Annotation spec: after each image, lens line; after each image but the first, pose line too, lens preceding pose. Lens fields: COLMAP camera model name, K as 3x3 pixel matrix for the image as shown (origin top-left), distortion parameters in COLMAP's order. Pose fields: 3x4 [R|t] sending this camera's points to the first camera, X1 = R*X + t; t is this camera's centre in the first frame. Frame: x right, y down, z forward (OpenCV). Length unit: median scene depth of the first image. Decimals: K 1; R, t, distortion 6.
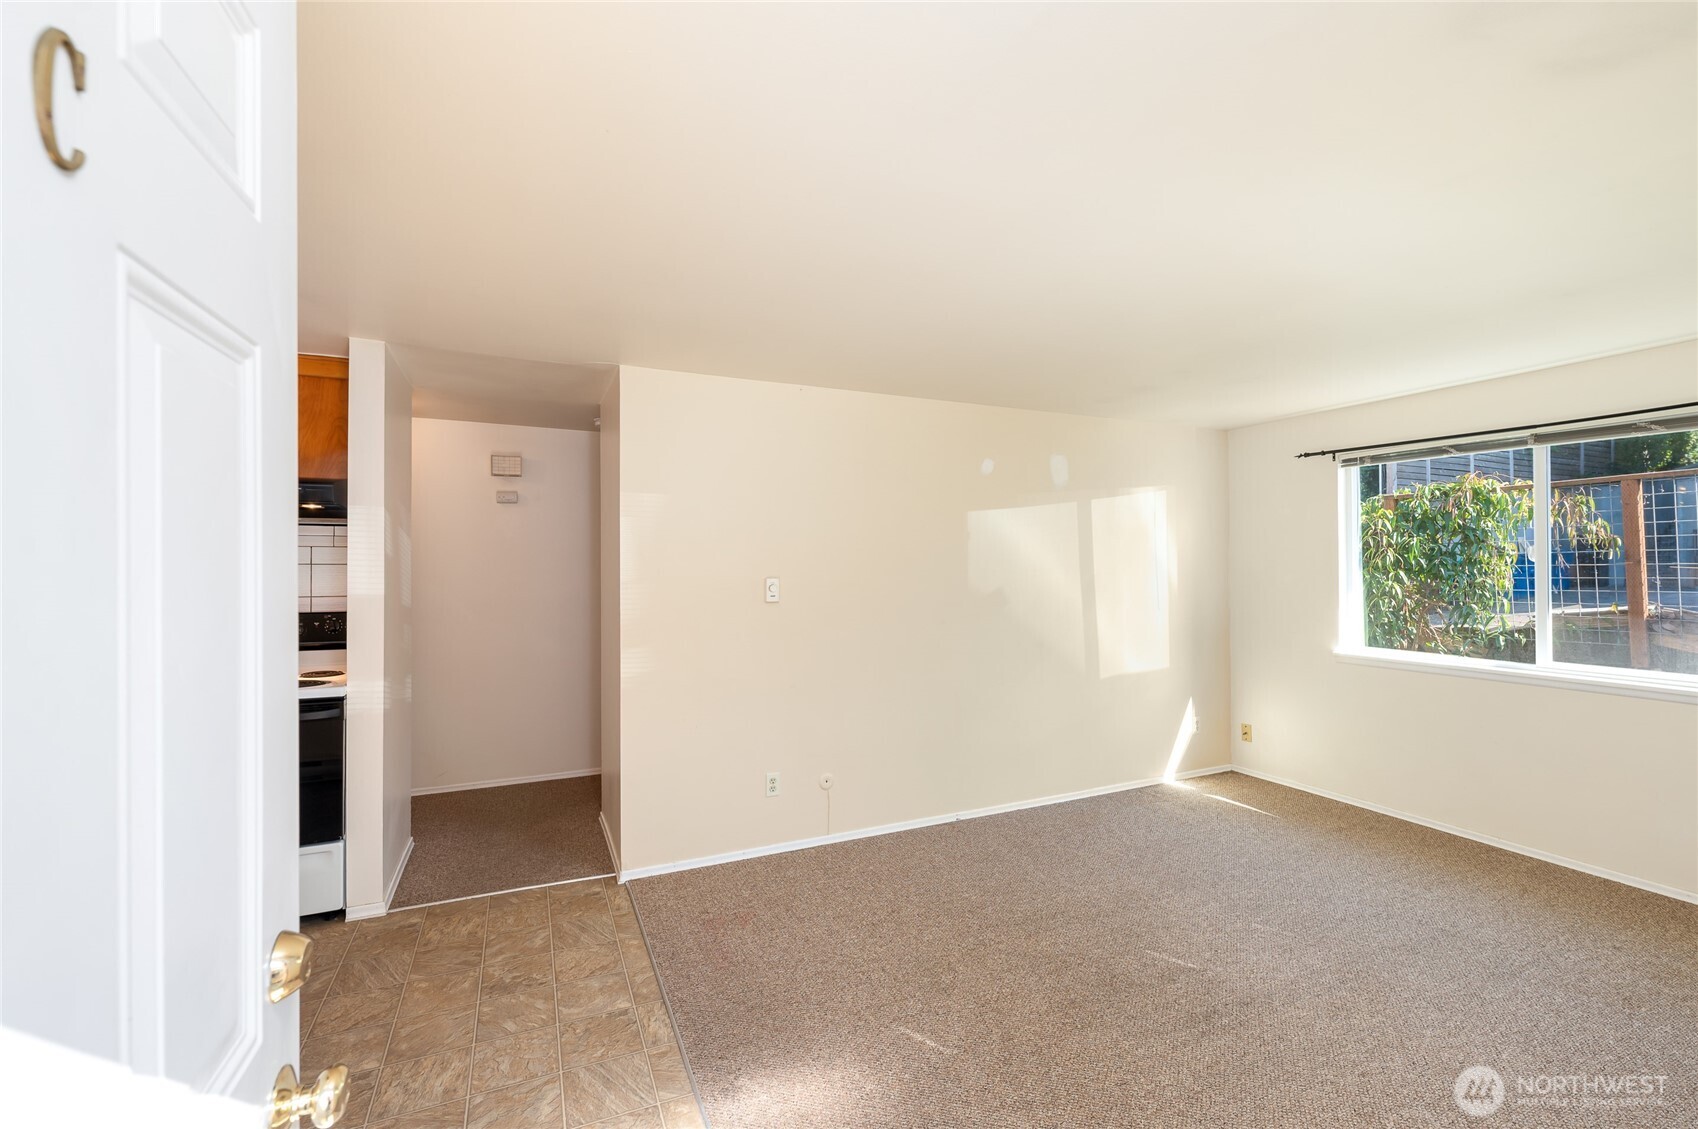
lens RADIAL K [[710.9, 0, 853.2], [0, 710.9, 556.0], [0, 0, 1]] dist [0.000089, -0.000353]
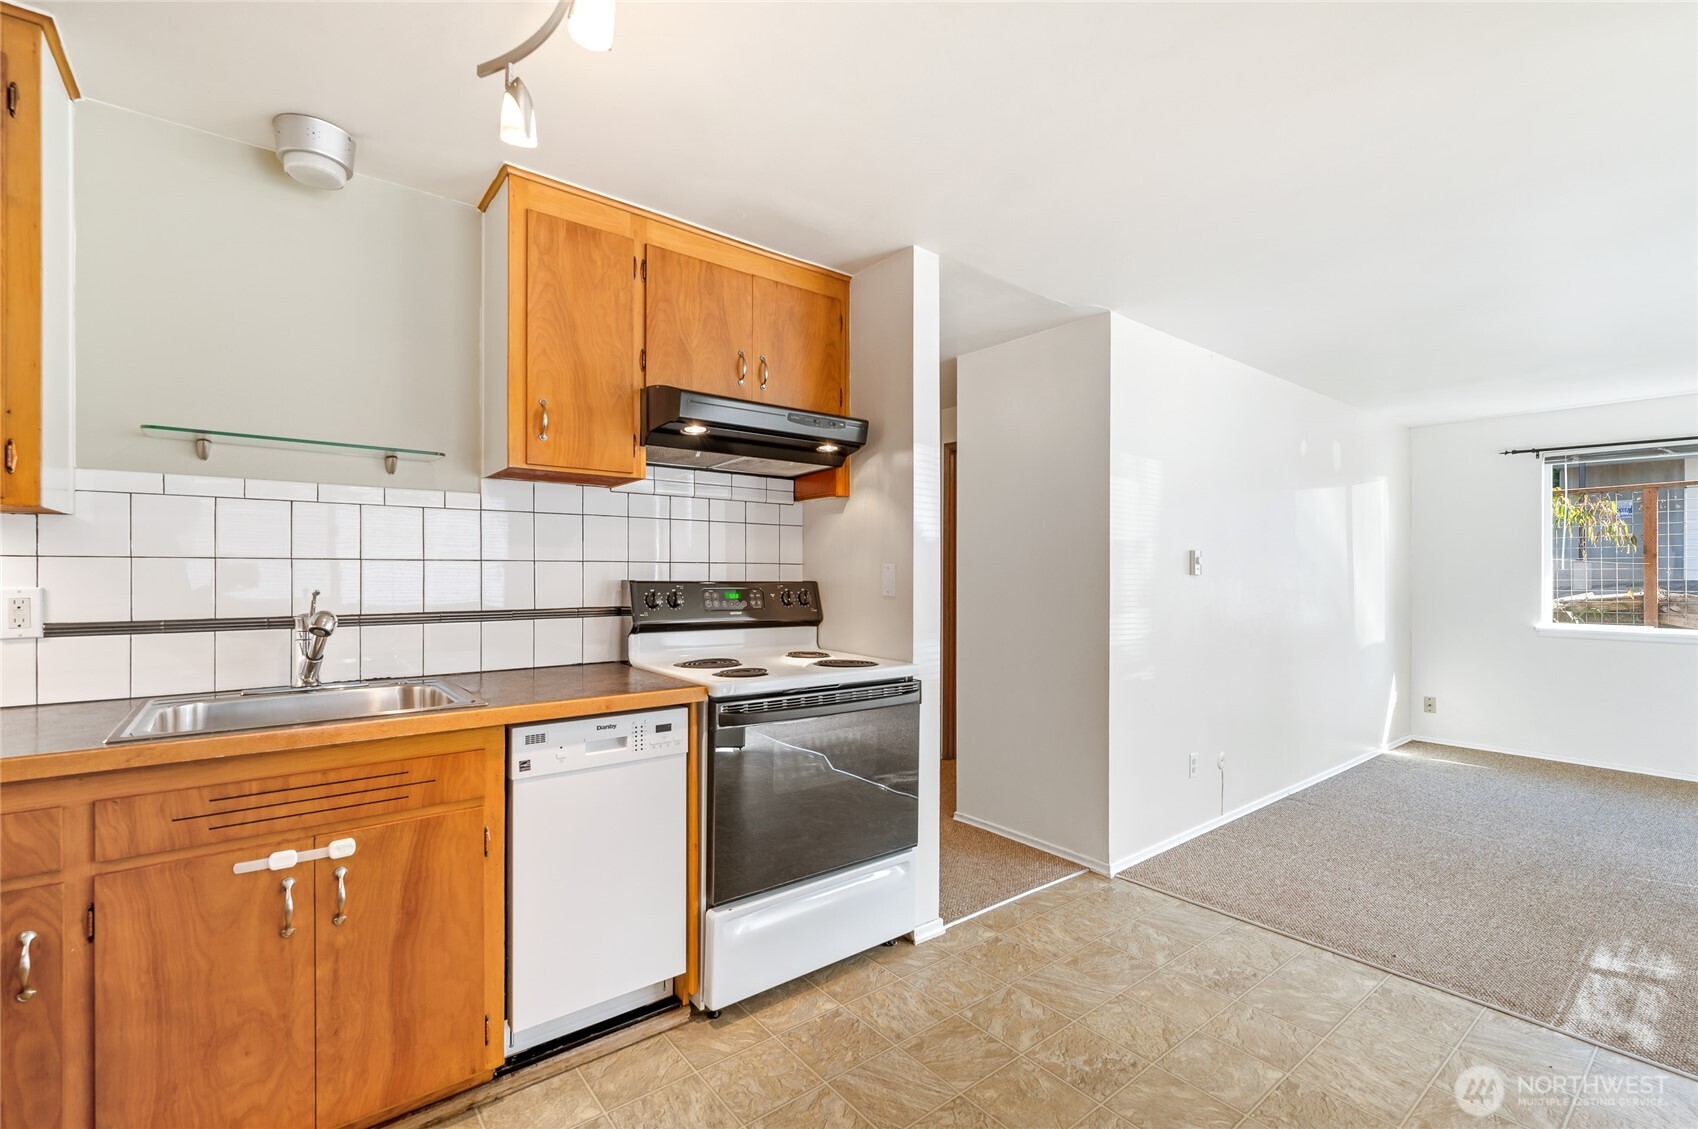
lens RADIAL K [[745.1, 0, 848.6], [0, 745.1, 569.8], [0, 0, 1]] dist [0.000868, 0.000317]
pose [[0.970555, 0.008028, 0.240747, -0.730365], [-0.010707, 0.999894, 0.009821, 0.046956], [-0.240643, -0.012110, 0.970538, 0.124086]]
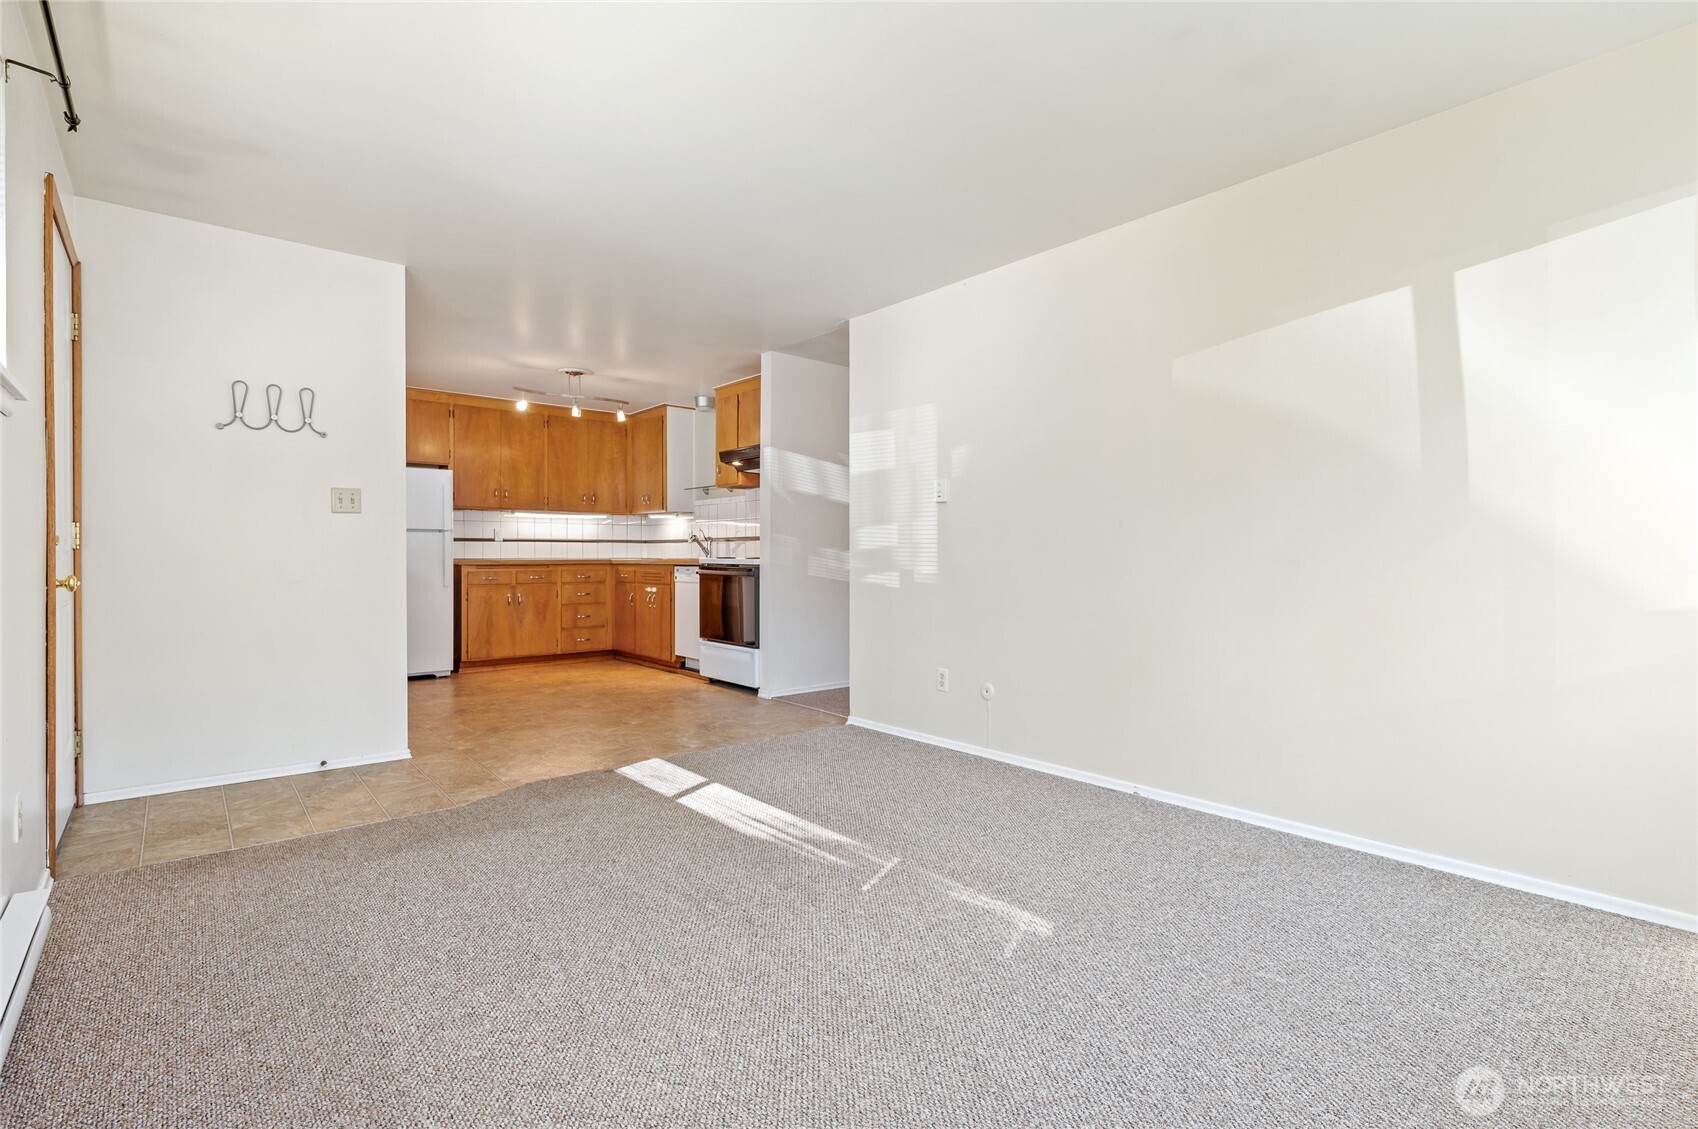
lens RADIAL K [[779.5, 0, 851.6], [0, 779.5, 562.2], [0, 0, 1]] dist [0.000248, 0.000023]
pose [[0.280206, 0.008743, -0.959900, 0.829338], [0.006174, 0.999921, 0.010910, 0.125243], [0.959920, -0.008984, 0.280130, 0.504966]]
